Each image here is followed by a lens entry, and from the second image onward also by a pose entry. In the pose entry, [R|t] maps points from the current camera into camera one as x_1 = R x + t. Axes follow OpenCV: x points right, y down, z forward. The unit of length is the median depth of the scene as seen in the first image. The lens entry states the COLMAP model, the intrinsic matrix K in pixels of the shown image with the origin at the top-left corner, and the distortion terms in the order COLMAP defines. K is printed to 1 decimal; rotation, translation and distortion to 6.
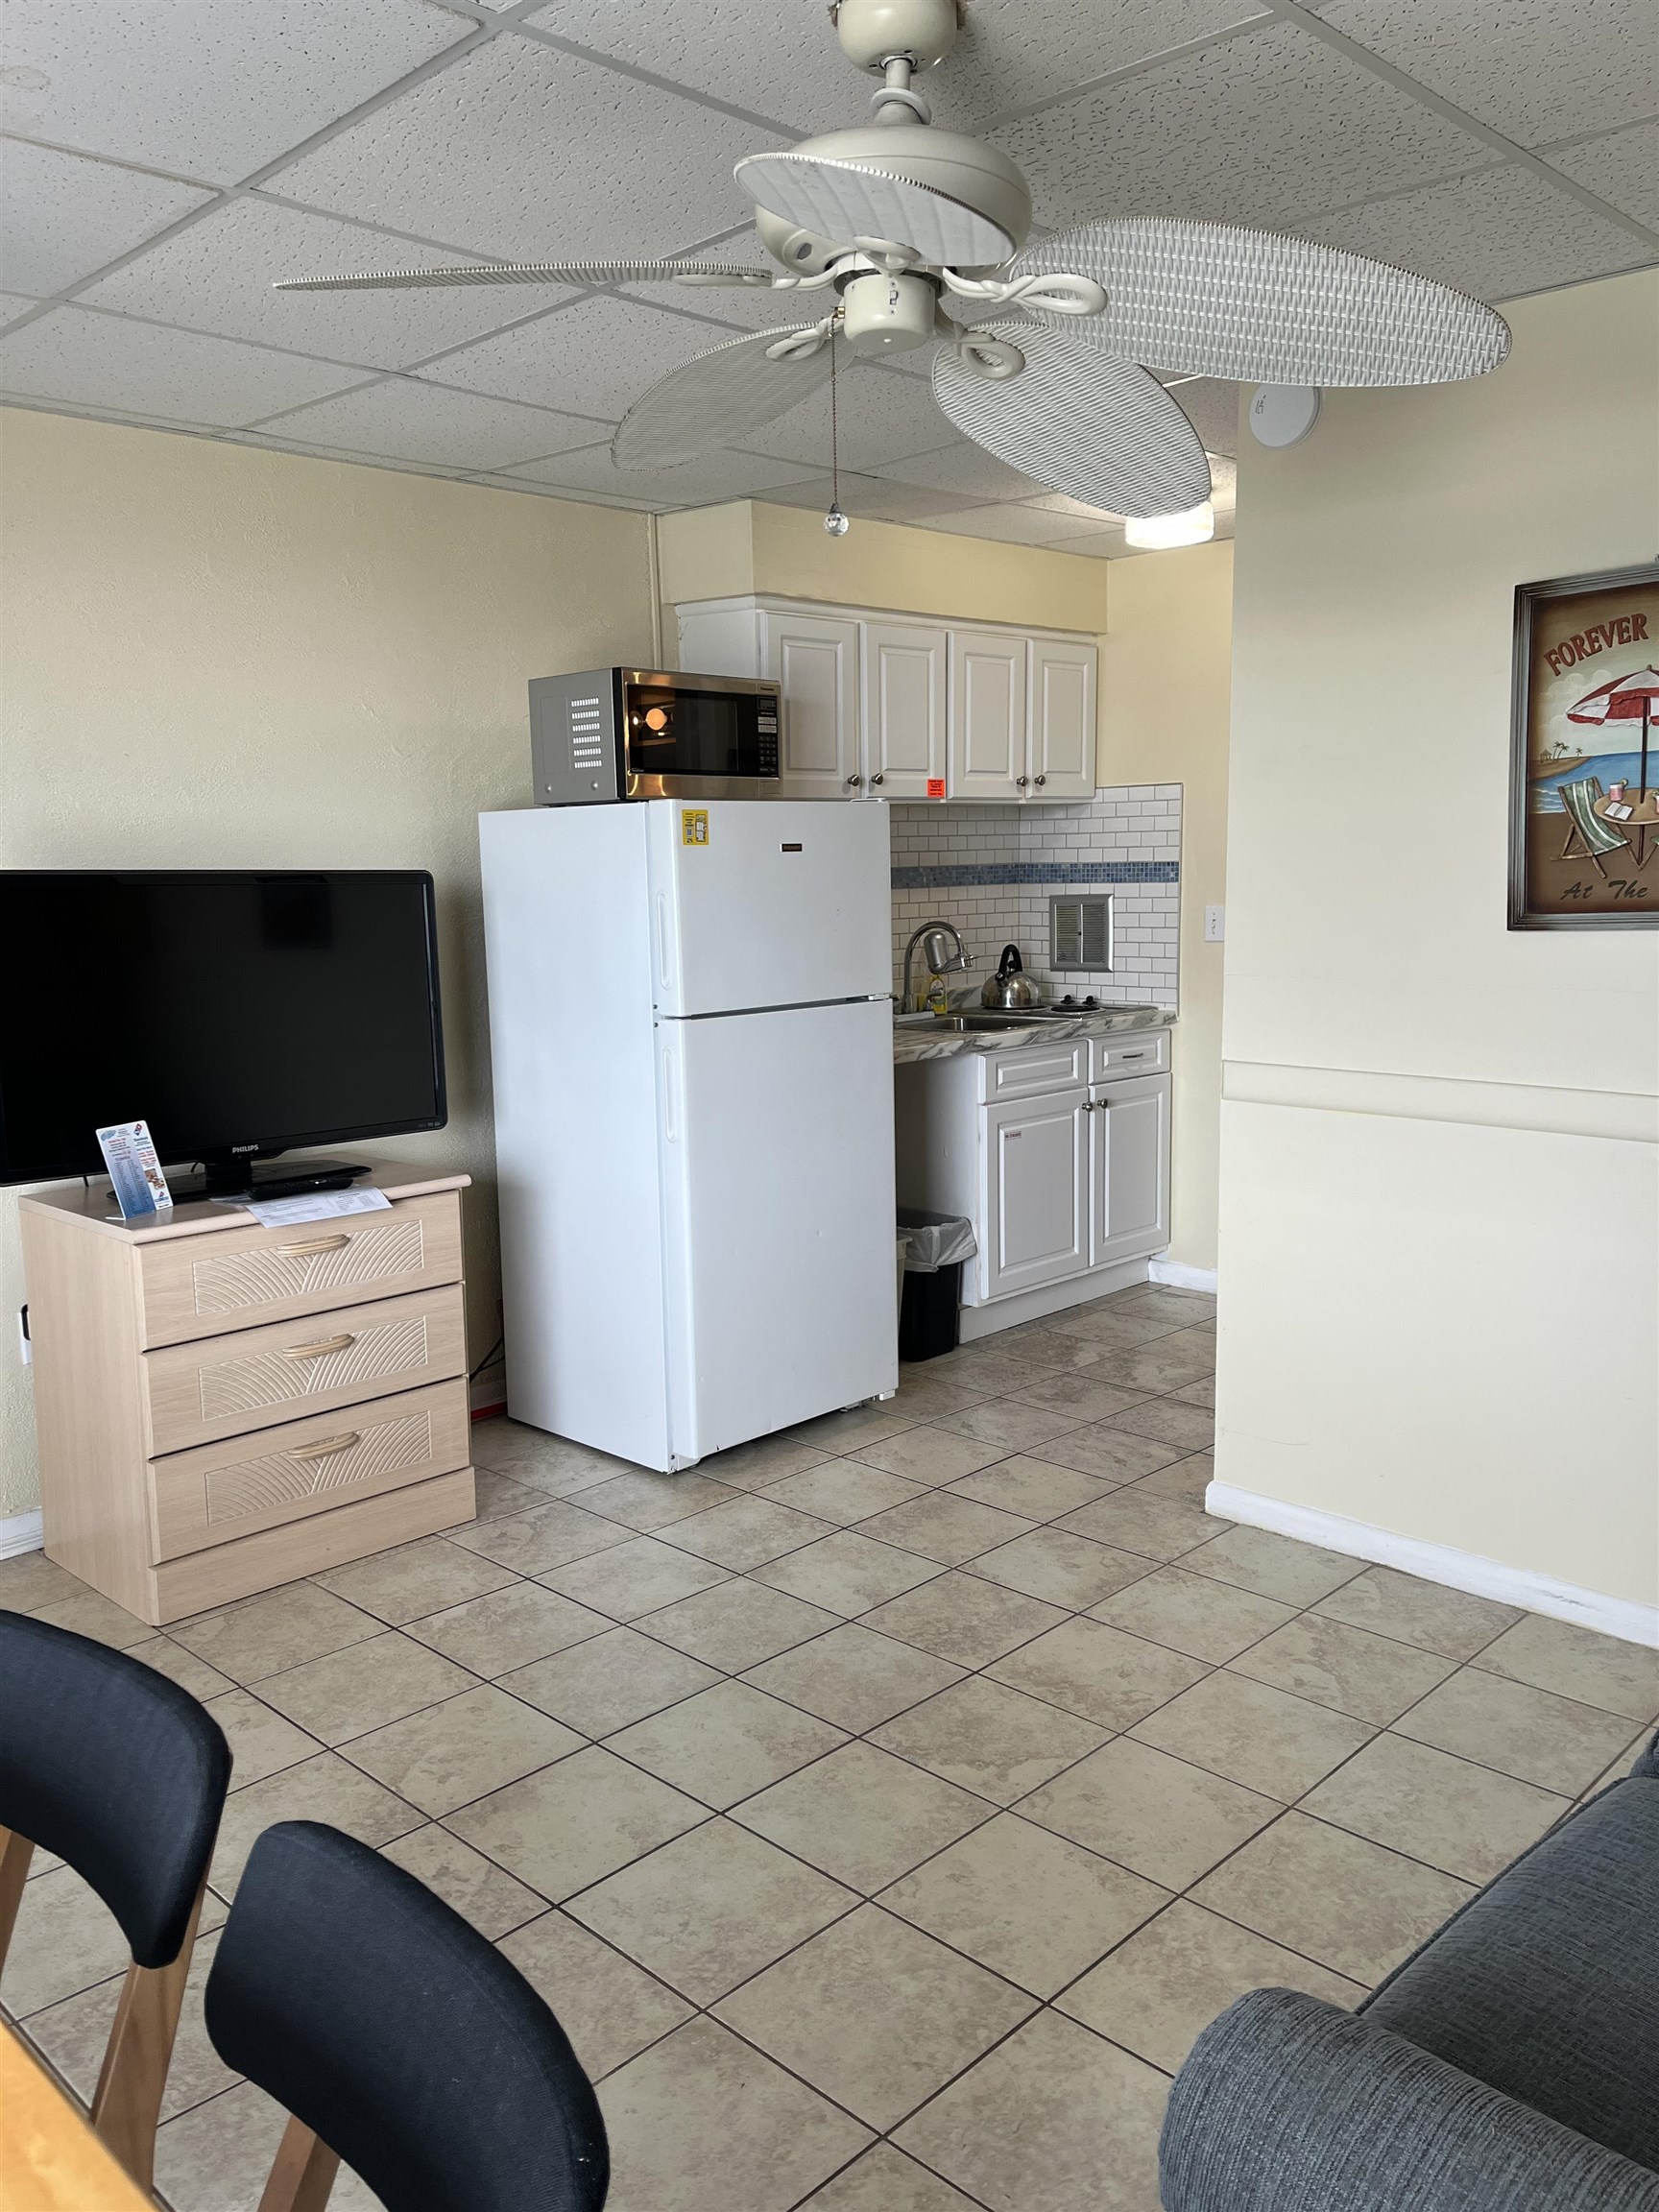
lens RADIAL K [[1685.7, 0, 829.5], [0, 1685.7, 1106.0], [0, 0, 1]] dist [0.092577, -0.098888]
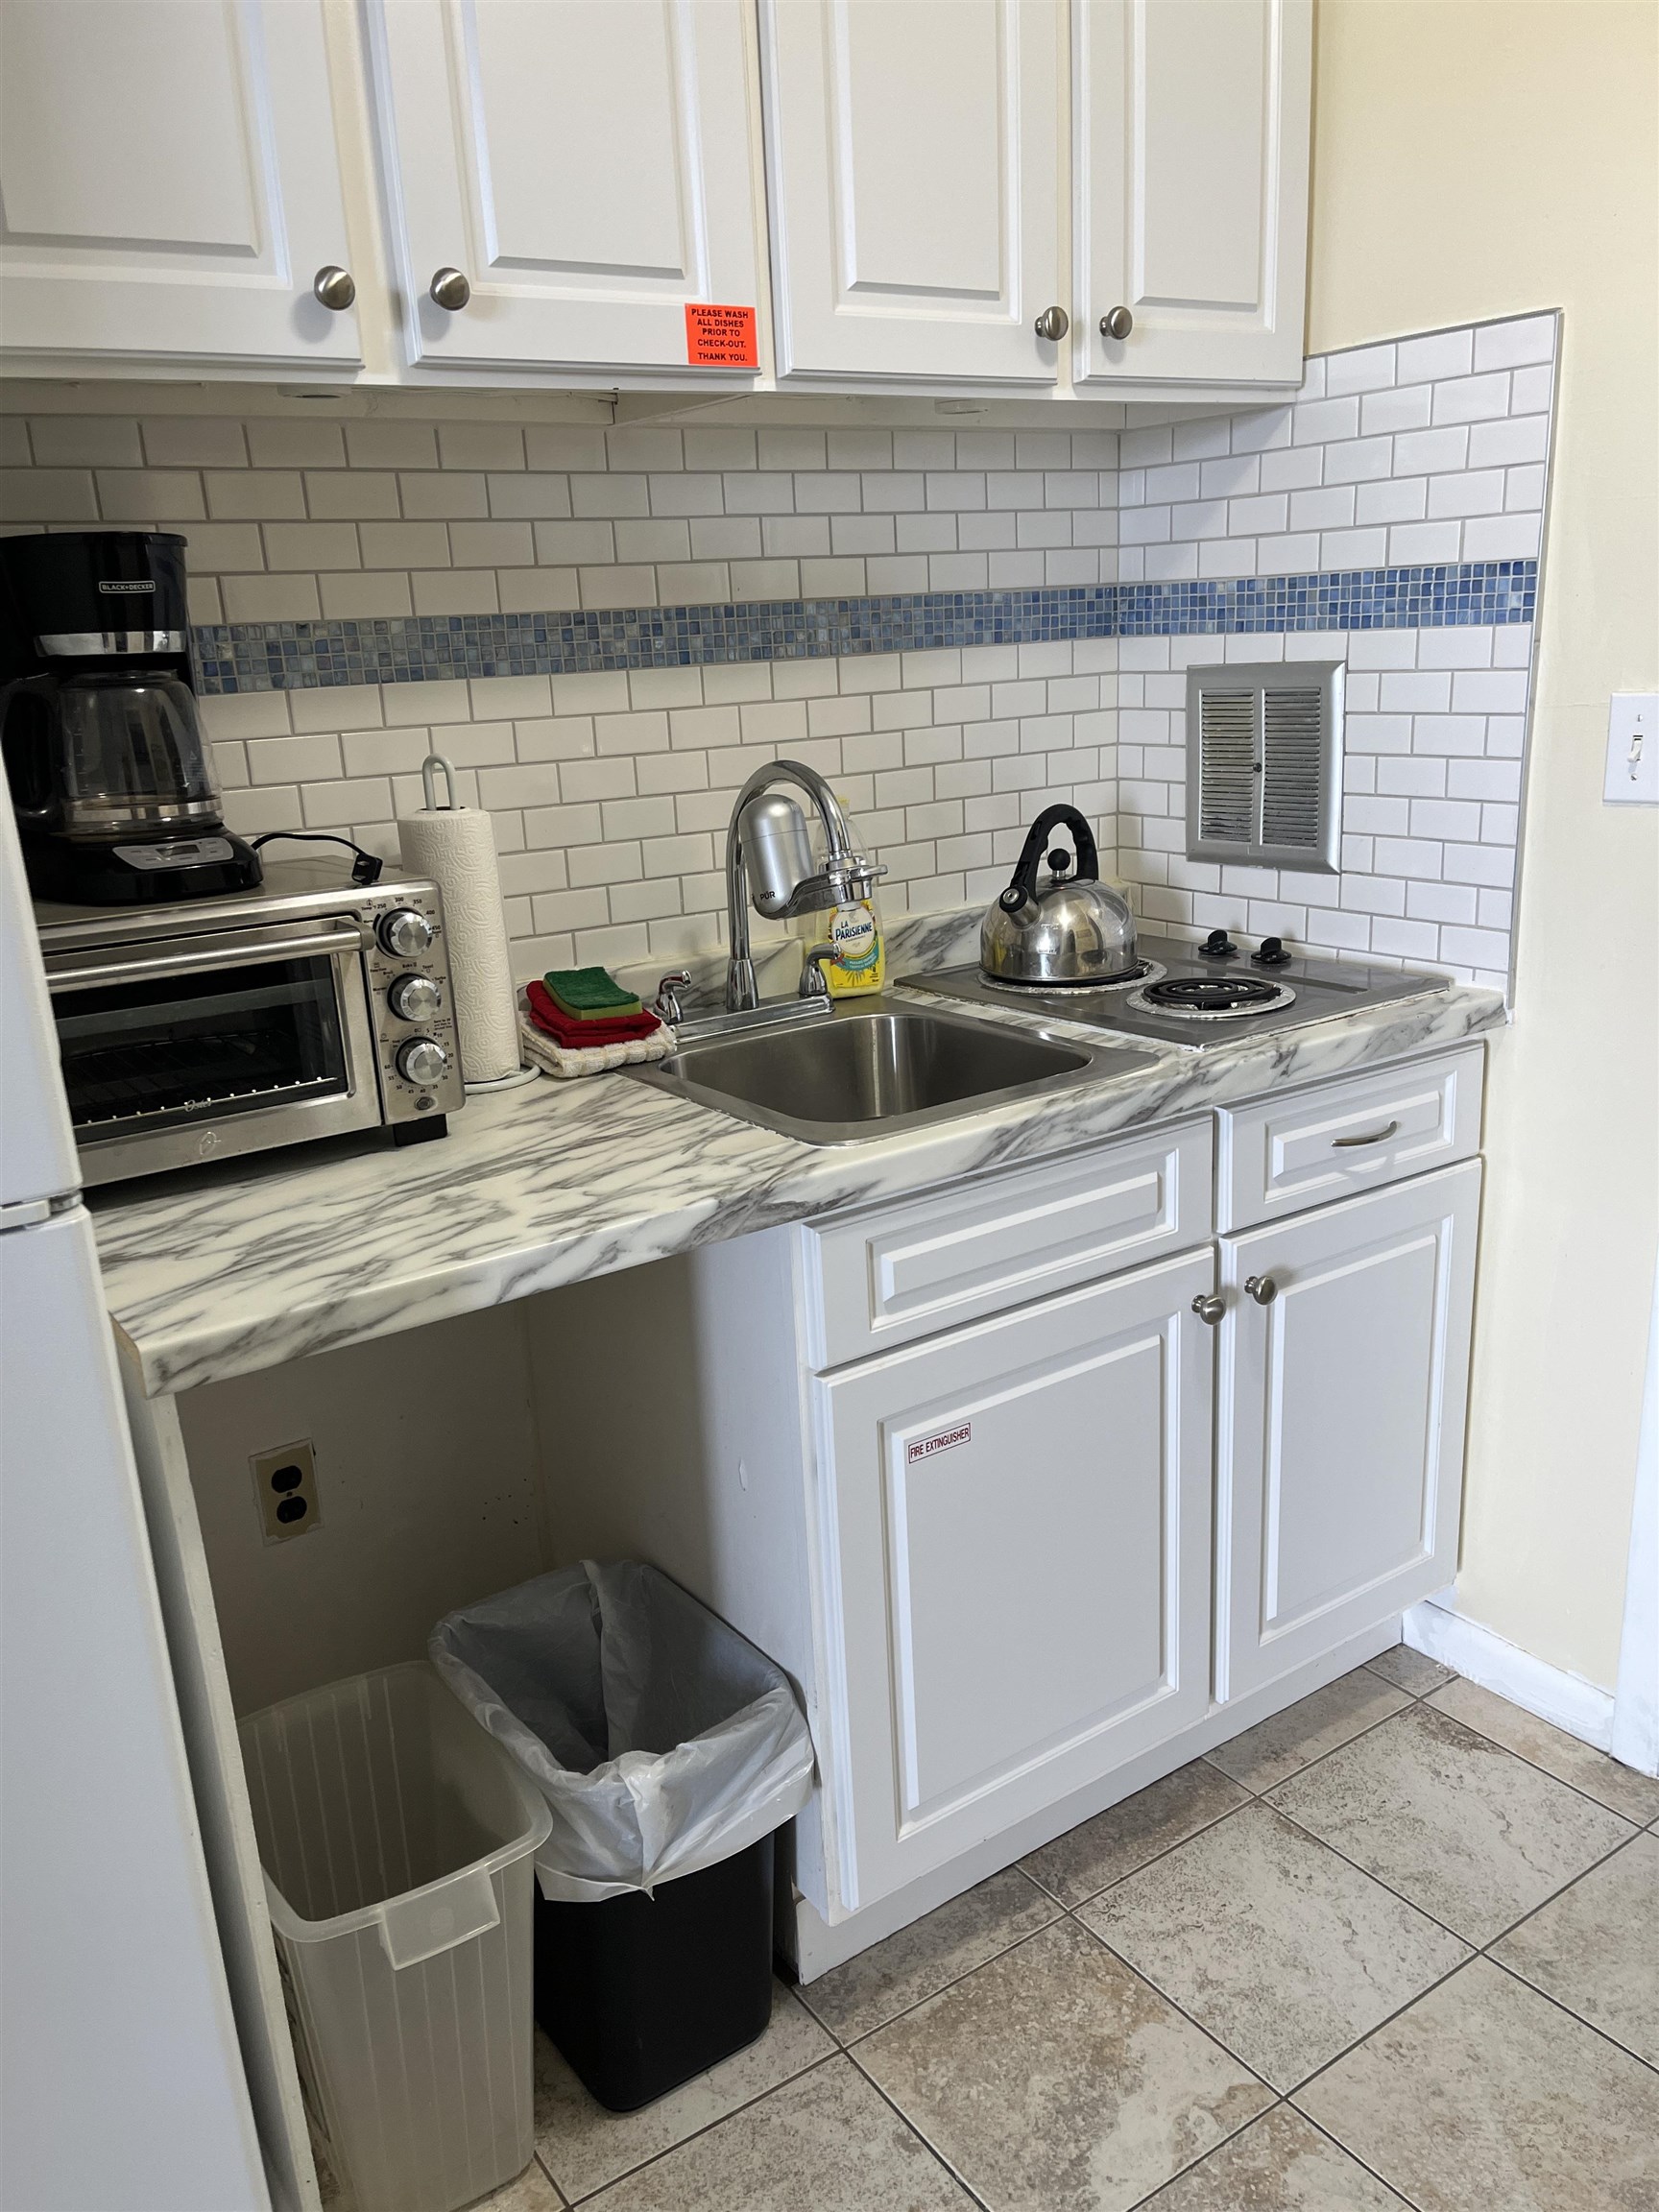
lens RADIAL K [[1680.7, 0, 842.6], [0, 1680.7, 1109.4], [0, 0, 1]] dist [0.064427, -0.086843]
pose [[0.981572, 0.024943, -0.189456, 0.137319], [0.002640, 0.989580, 0.143958, -0.084973], [0.191073, -0.141806, 0.971279, 0.629628]]
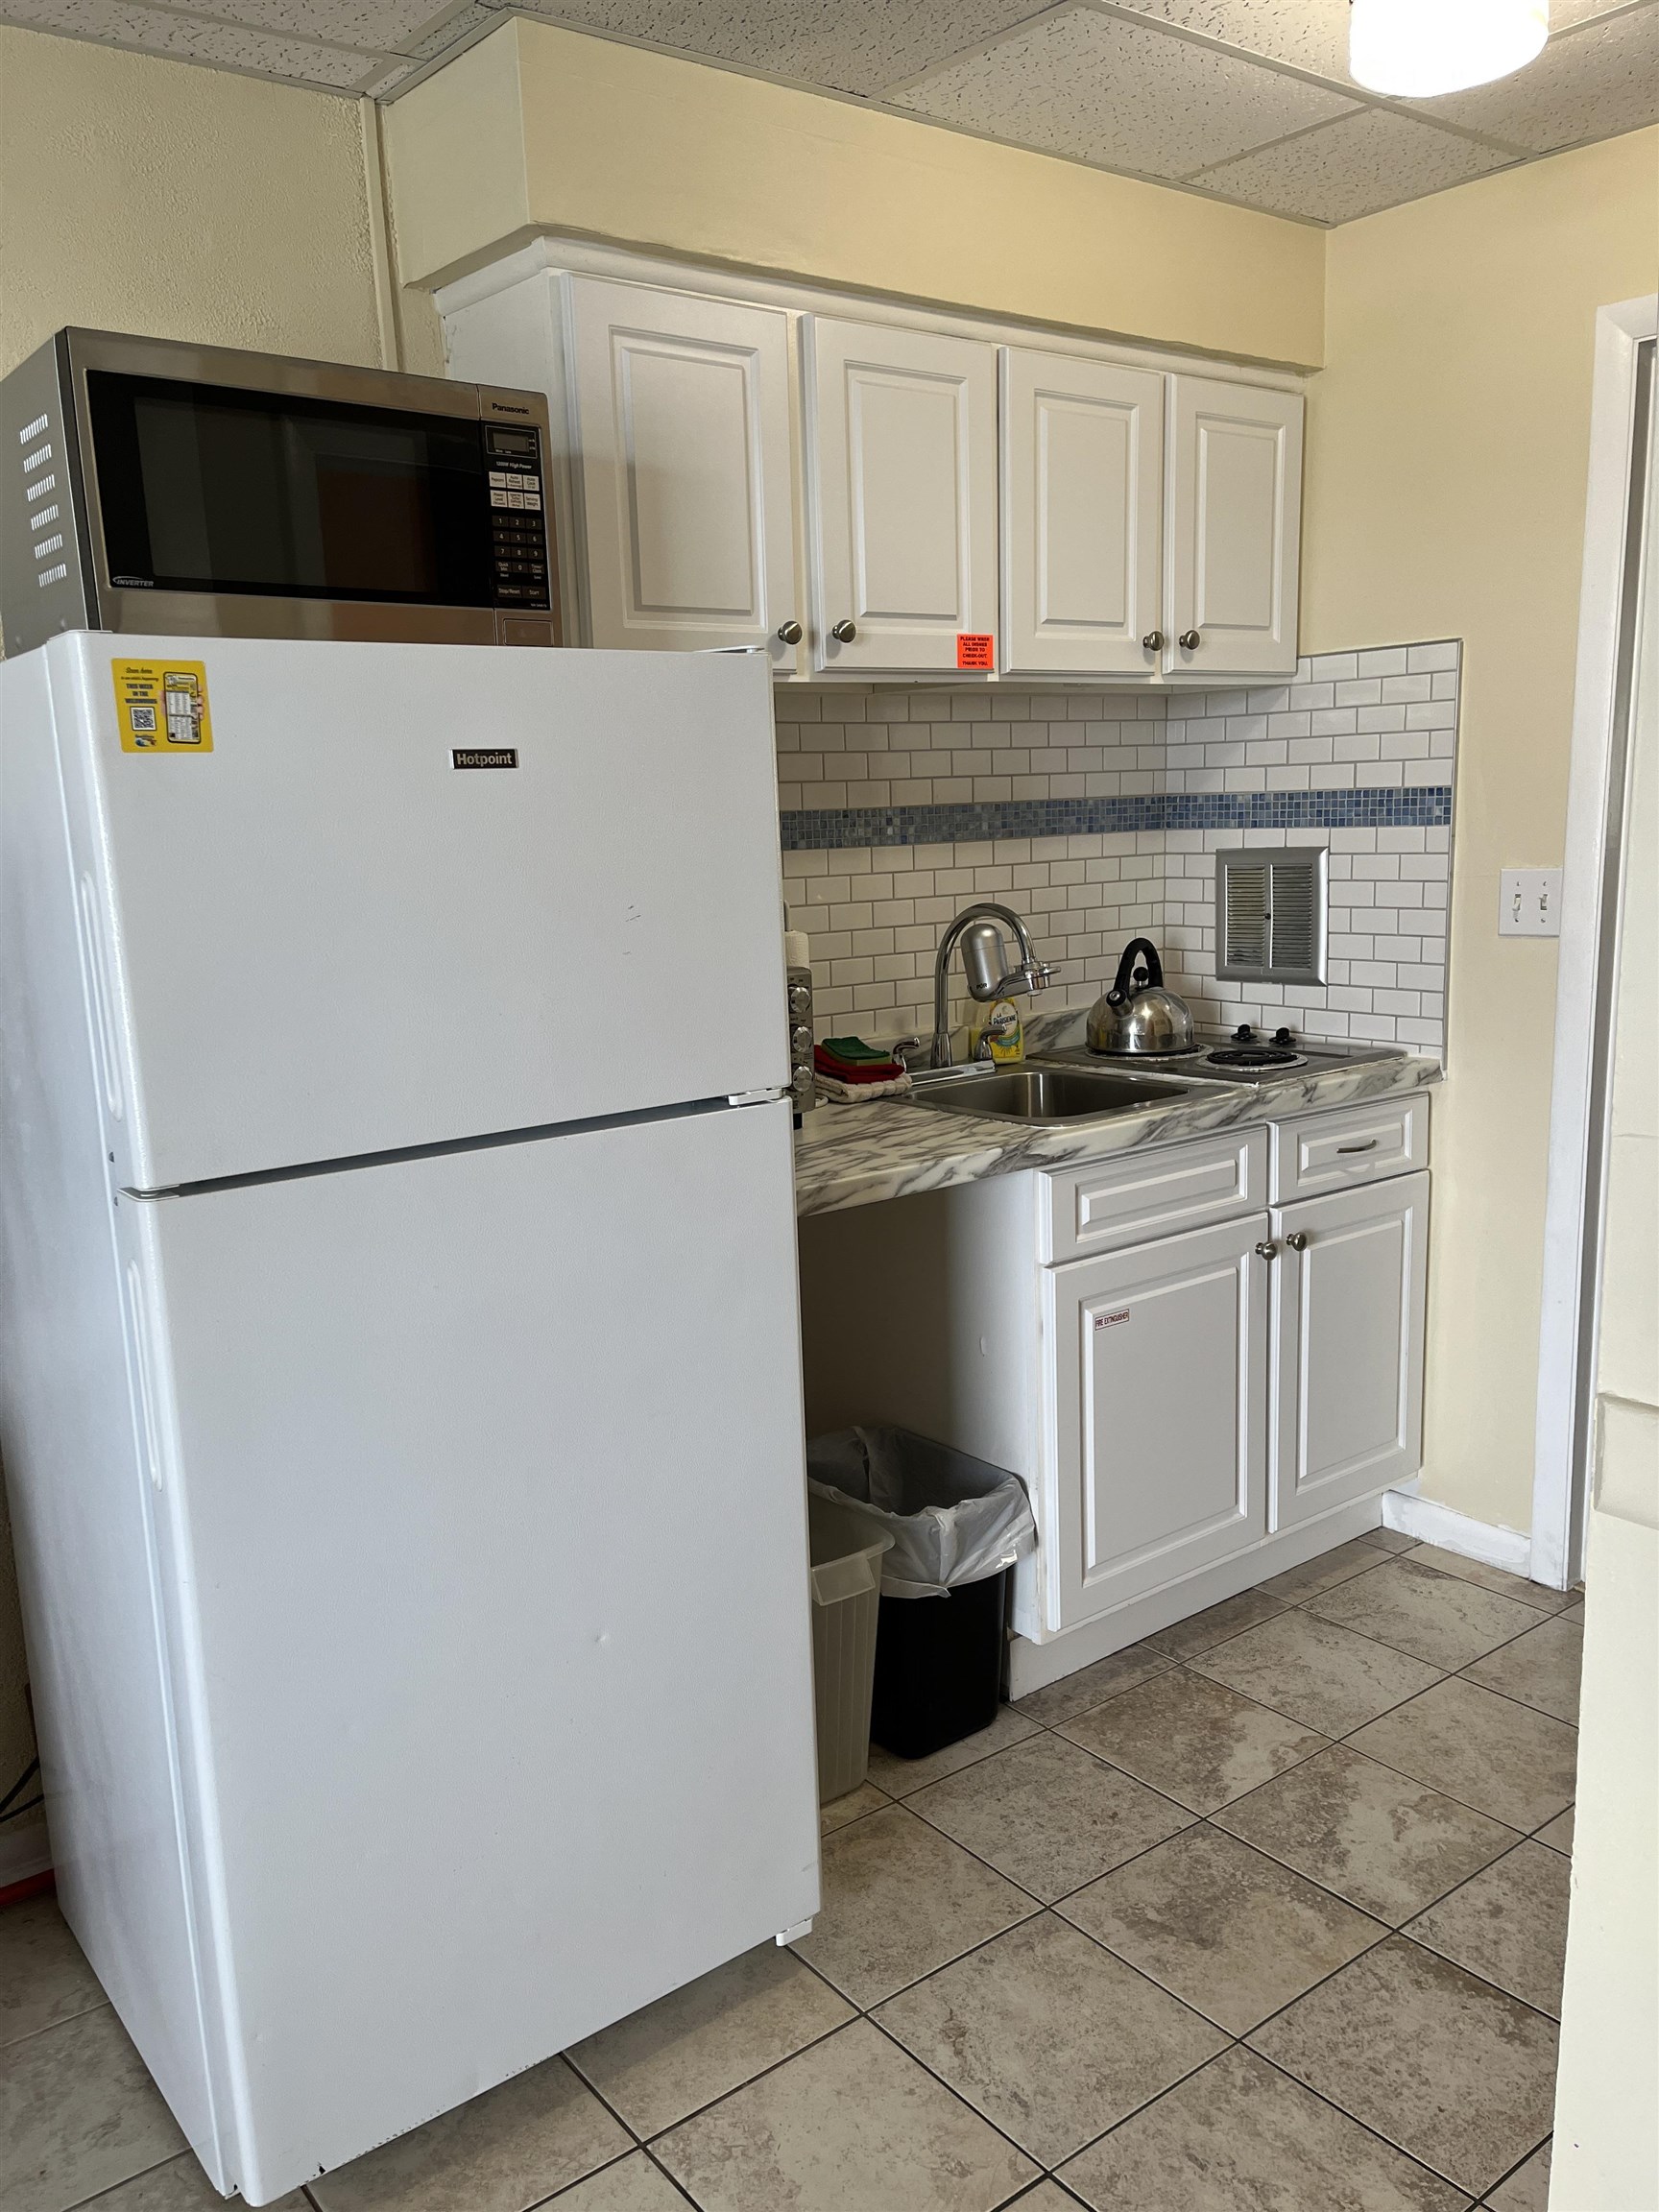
lens RADIAL K [[1680.7, 0, 842.6], [0, 1680.7, 1109.4], [0, 0, 1]] dist [0.064427, -0.086843]
pose [[0.990973, 0.010002, -0.133689, 0.086973], [-0.005035, 0.999286, 0.037438, -0.060545], [0.133968, -0.036427, 0.990316, 0.434847]]
